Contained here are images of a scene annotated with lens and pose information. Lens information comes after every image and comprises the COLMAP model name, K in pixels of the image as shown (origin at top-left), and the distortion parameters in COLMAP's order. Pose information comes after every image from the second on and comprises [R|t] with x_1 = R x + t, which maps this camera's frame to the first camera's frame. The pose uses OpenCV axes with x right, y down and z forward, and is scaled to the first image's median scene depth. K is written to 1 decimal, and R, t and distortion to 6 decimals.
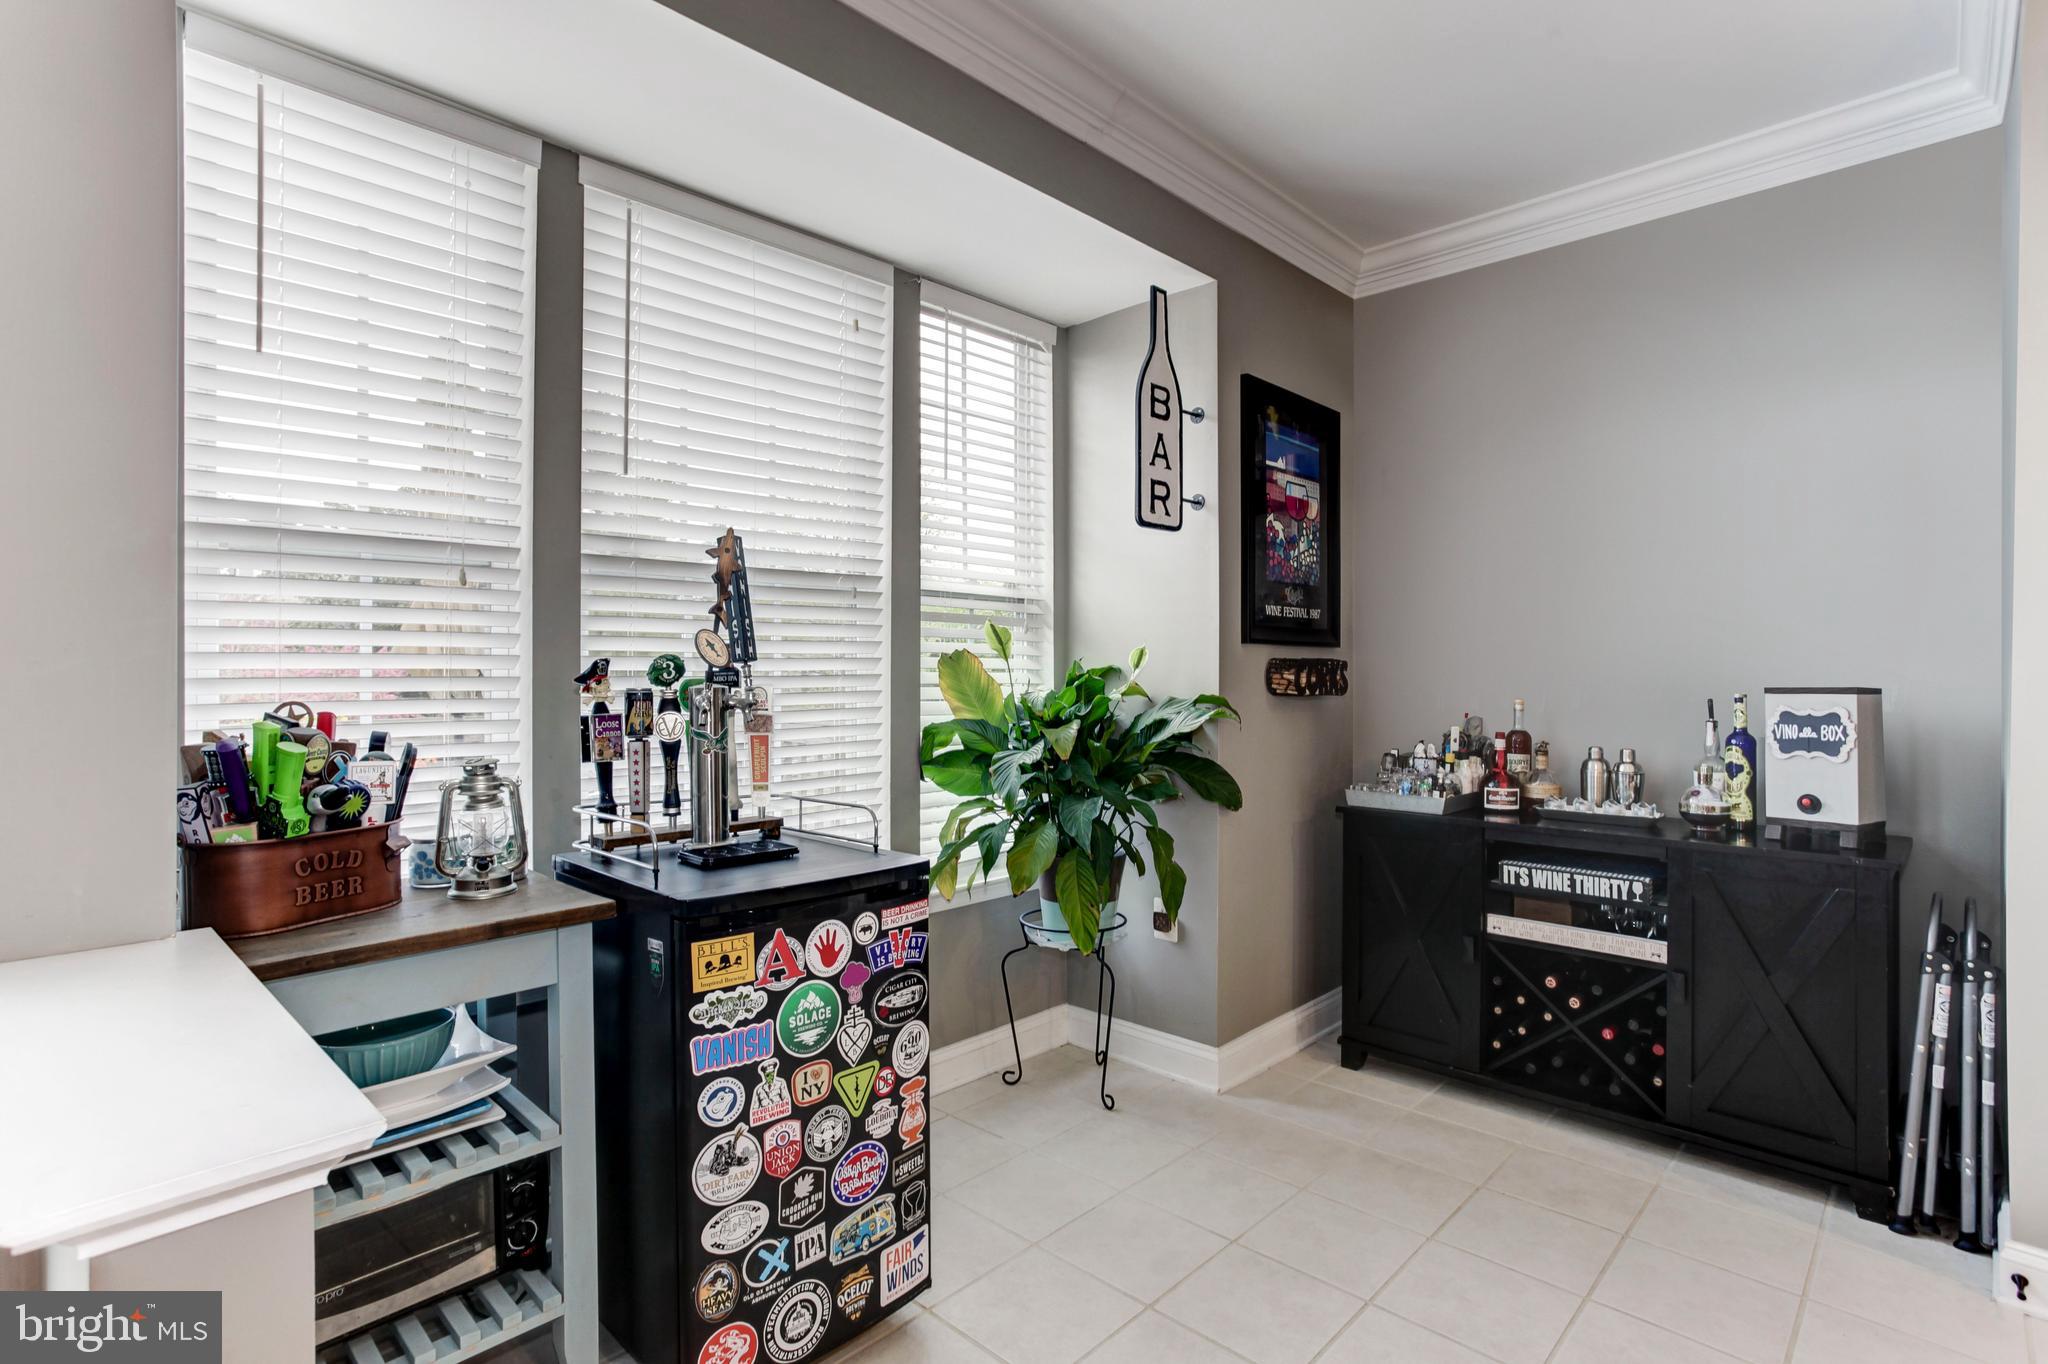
lens RADIAL K [[995.9, 0, 1024.0], [0, 995.9, 682.0], [0, 0, 1]] dist [-0.048316, 0.031117]
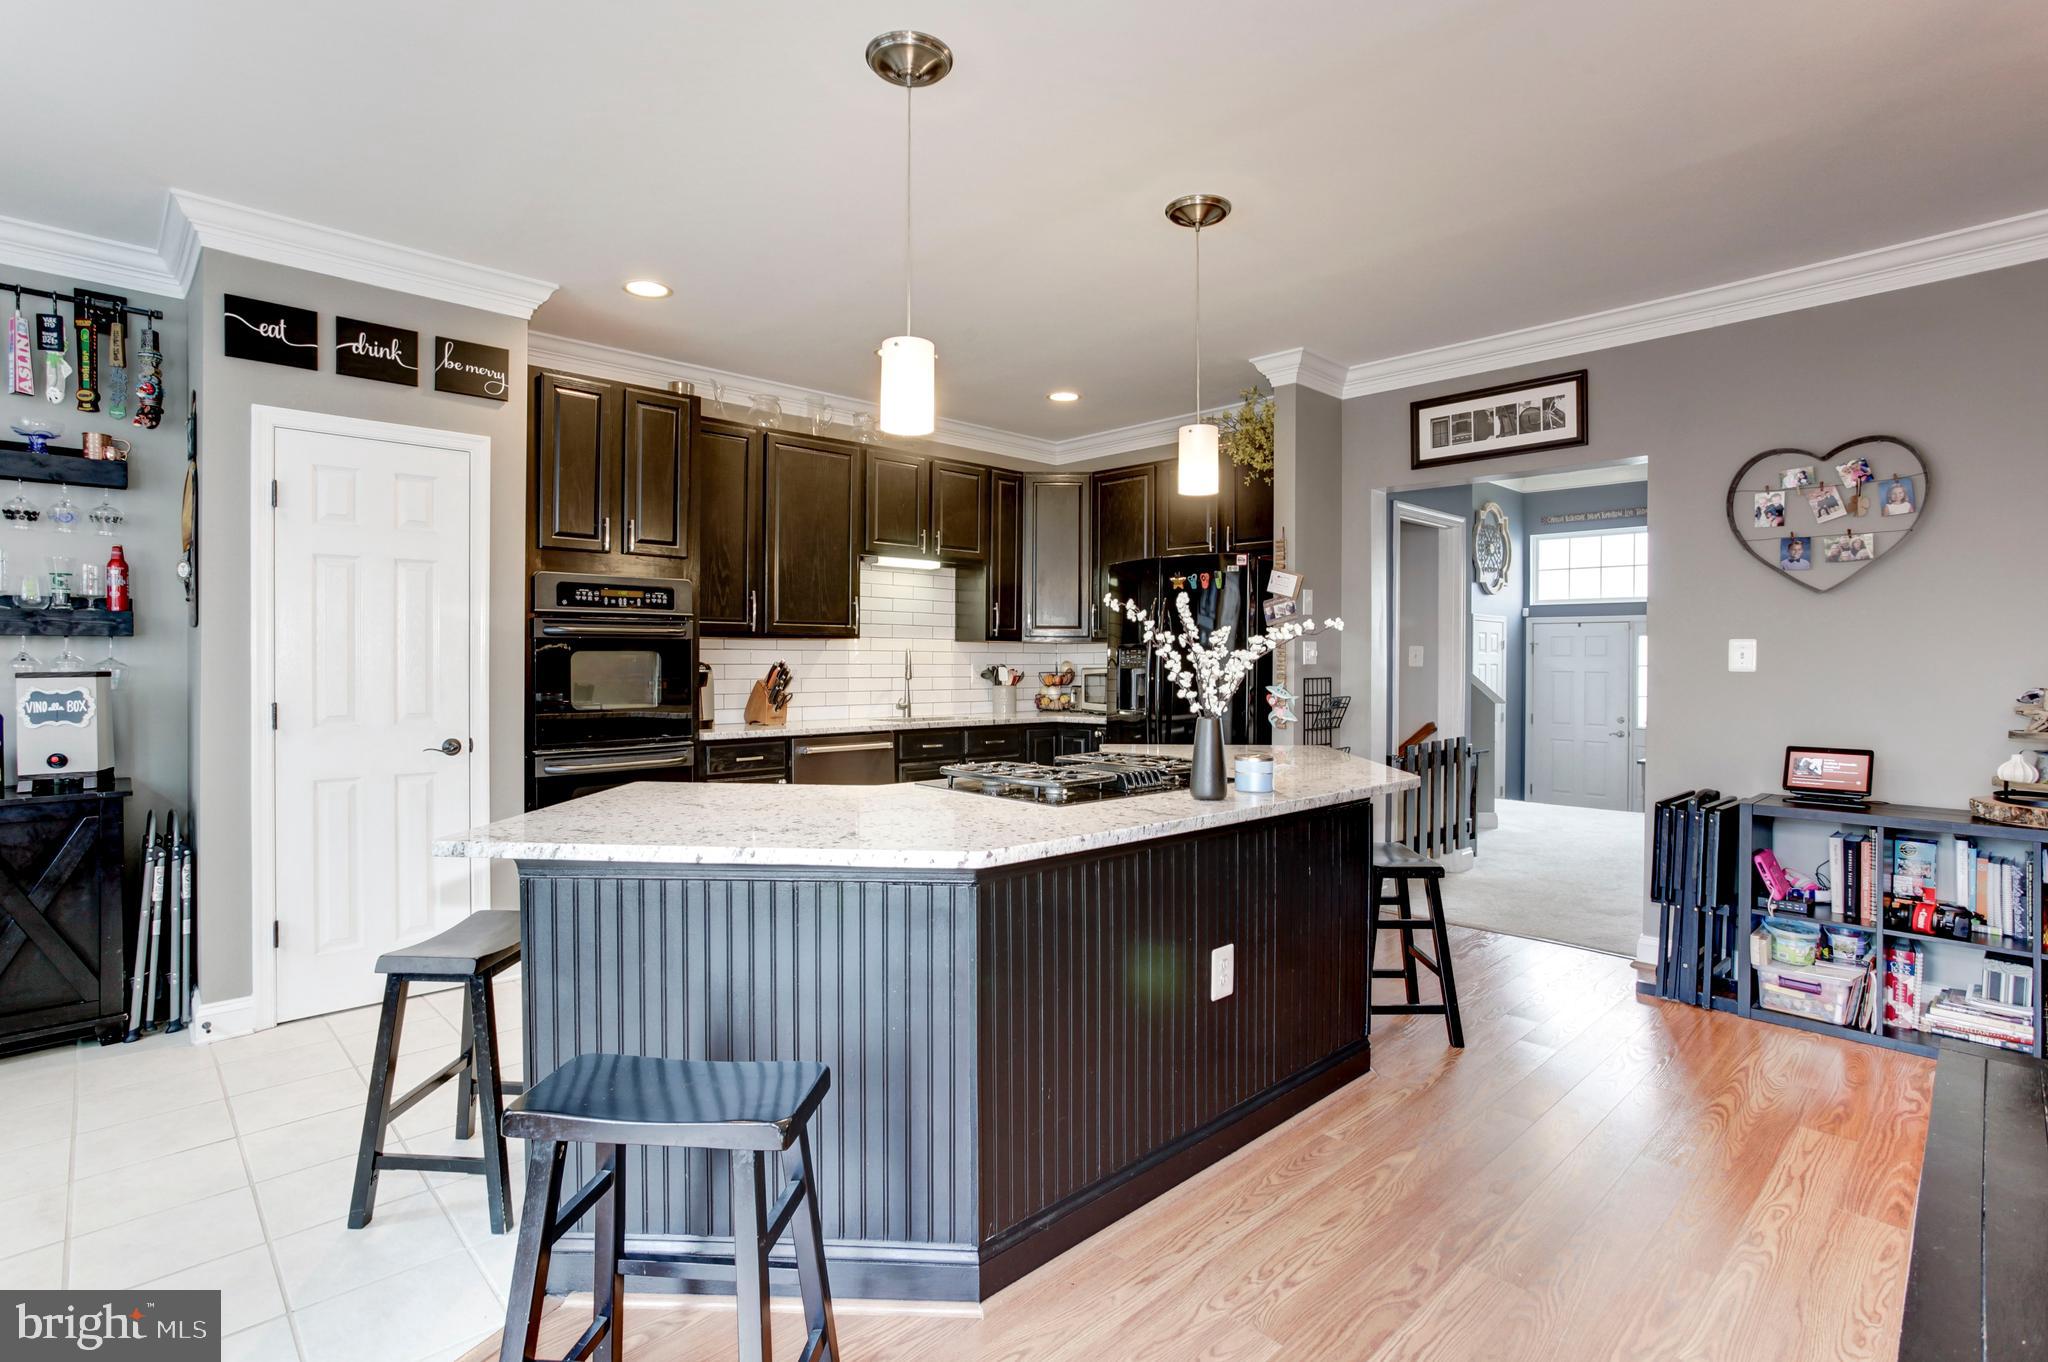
lens RADIAL K [[1005.7, 0, 1005.1], [0, 1005.7, 662.0], [0, 0, 1]] dist [-0.049791, 0.029966]
pose [[0.054178, -0.002915, 0.998527, -0.478022], [0.009255, 0.999954, 0.002417, 0.000216], [-0.998488, 0.009111, 0.054203, -0.367772]]
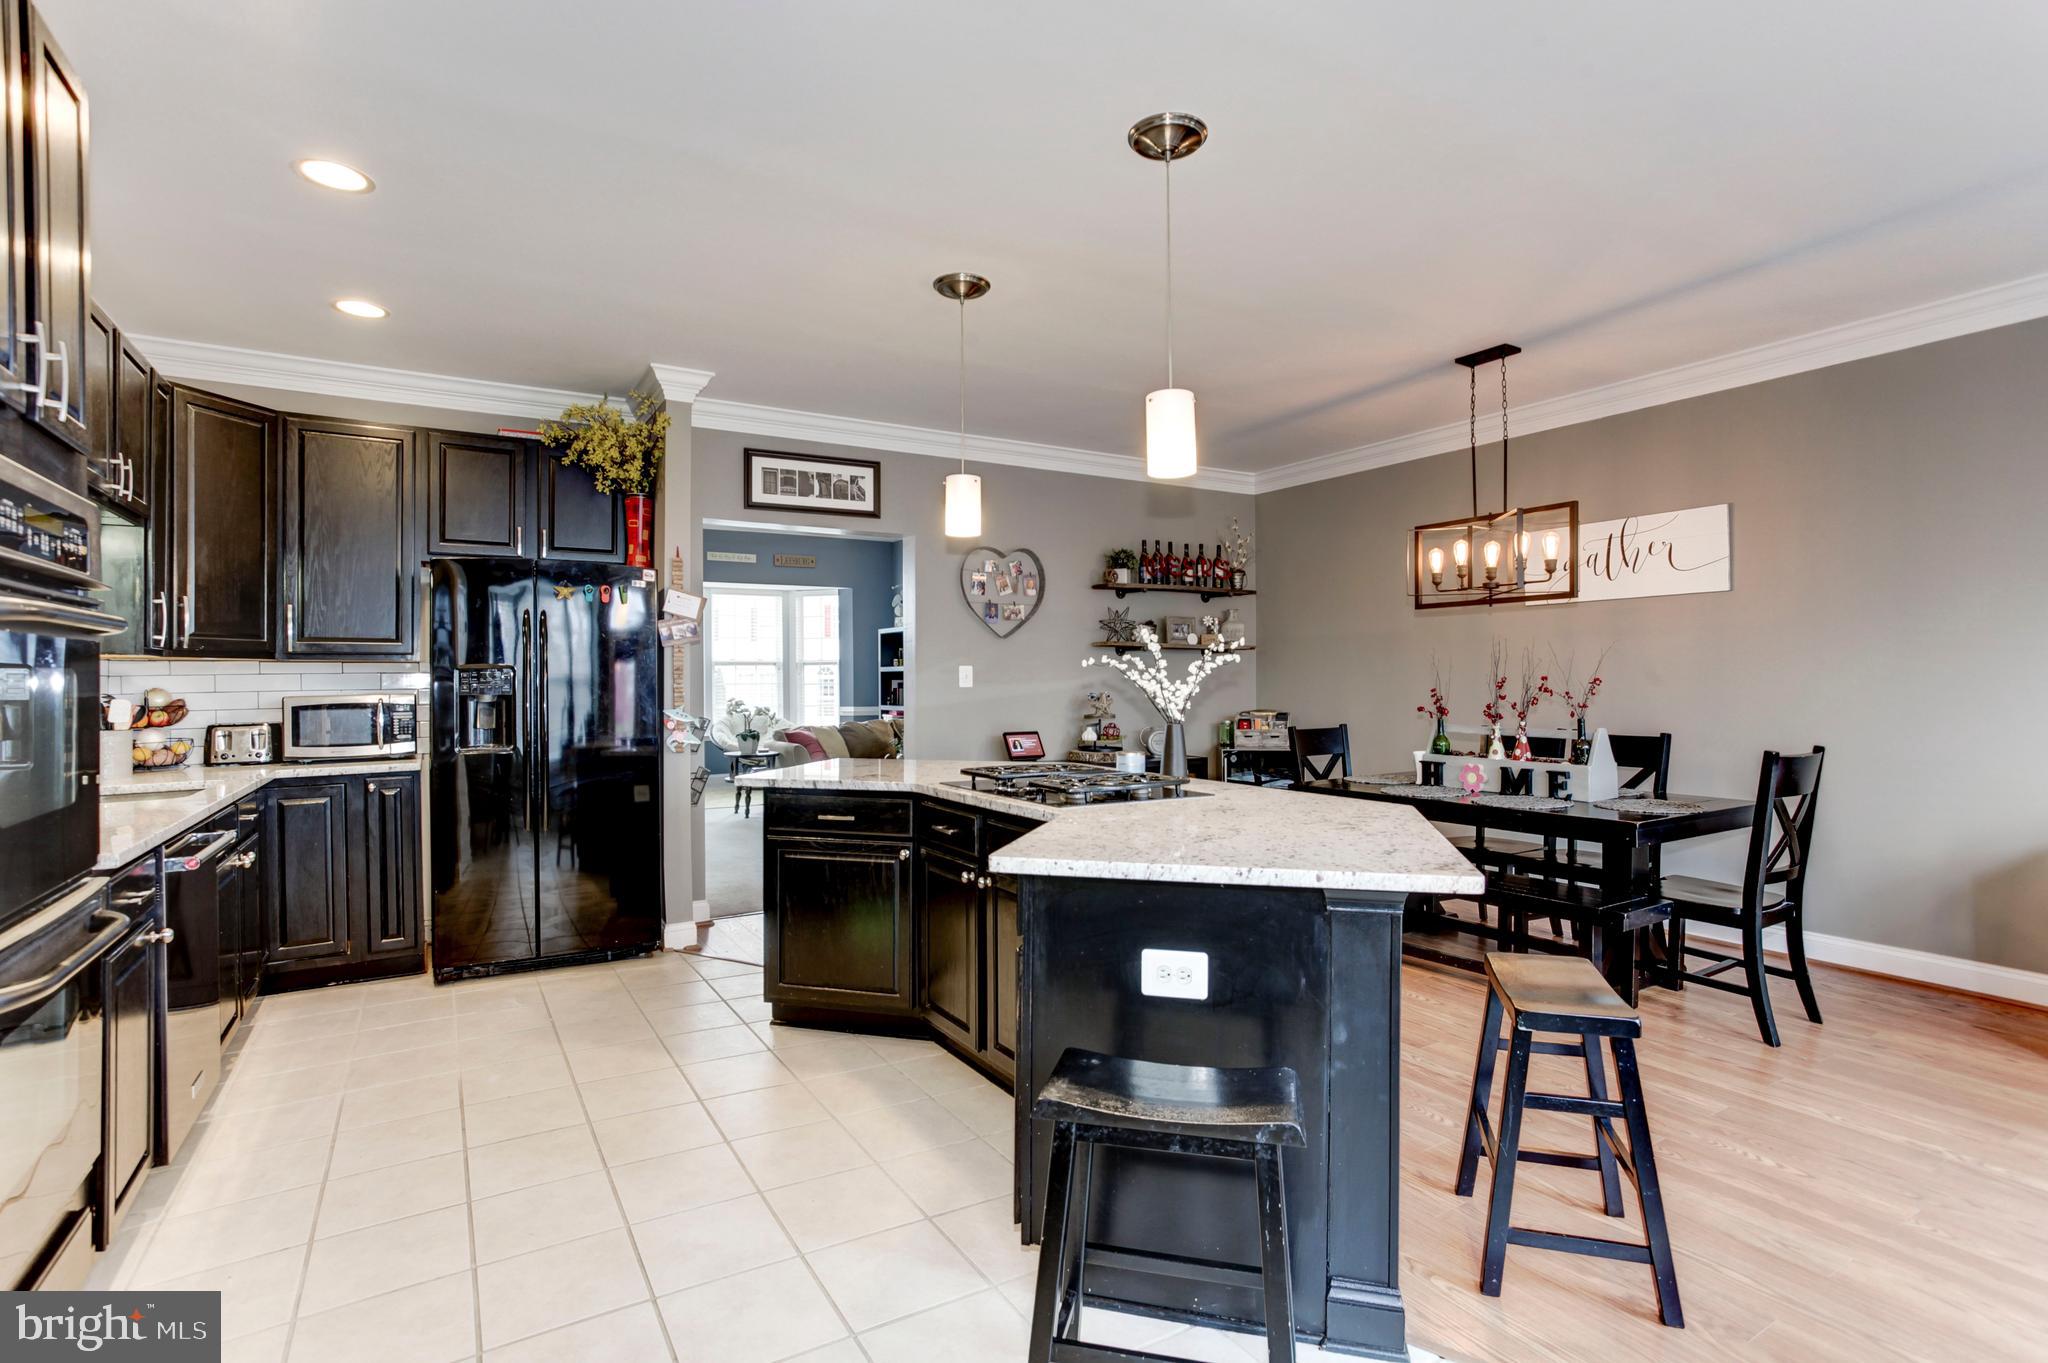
lens RADIAL K [[995.9, 0, 1024.0], [0, 995.9, 681.5], [0, 0, 1]] dist [-0.048316, 0.031117]
pose [[-0.965405, 0.004027, 0.260725, 0.469700], [0.008067, 0.999863, 0.014426, -0.018741], [-0.260631, 0.016031, -0.965305, 0.986196]]
